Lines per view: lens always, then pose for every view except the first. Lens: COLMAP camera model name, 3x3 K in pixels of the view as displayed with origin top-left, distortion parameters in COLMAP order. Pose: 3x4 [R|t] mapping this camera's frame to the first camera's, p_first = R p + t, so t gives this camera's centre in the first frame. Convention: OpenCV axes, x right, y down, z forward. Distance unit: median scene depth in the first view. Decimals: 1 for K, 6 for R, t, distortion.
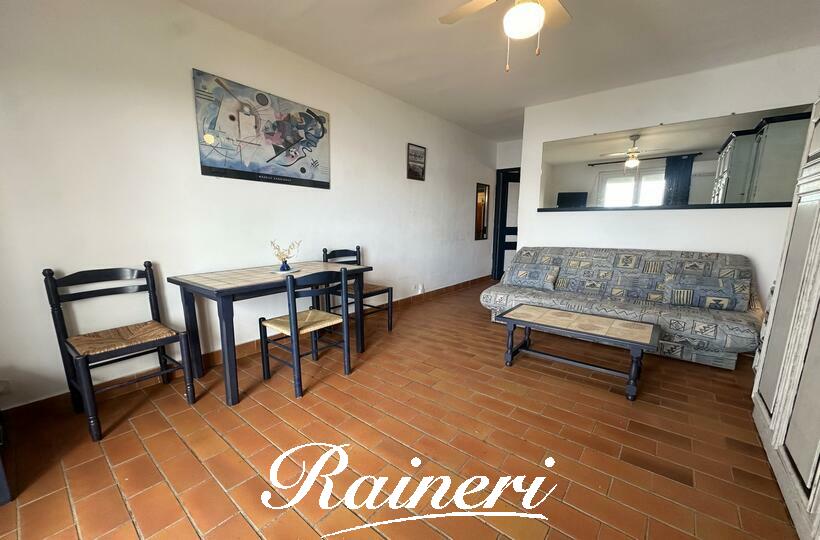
lens RADIAL K [[321.9, 0, 407.5], [0, 321.9, 277.7], [0, 0, 1]] dist [-0.008879, 0.000443]
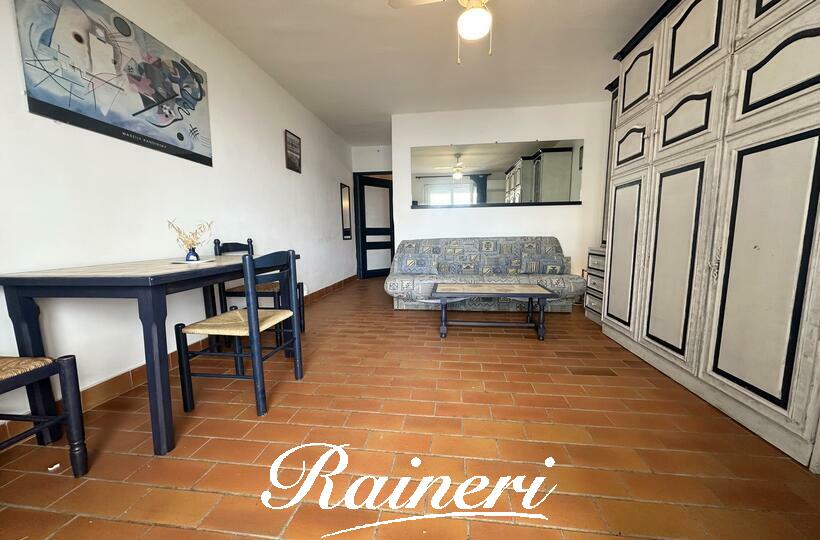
lens RADIAL K [[321.9, 0, 406.4], [0, 321.9, 274.7], [0, 0, 1]] dist [-0.008879, 0.000443]
pose [[0.853573, -0.075785, 0.515432, -0.274087], [0.099806, 0.994825, -0.019010, 0.057289], [-0.511324, 0.067670, 0.856719, 0.094580]]
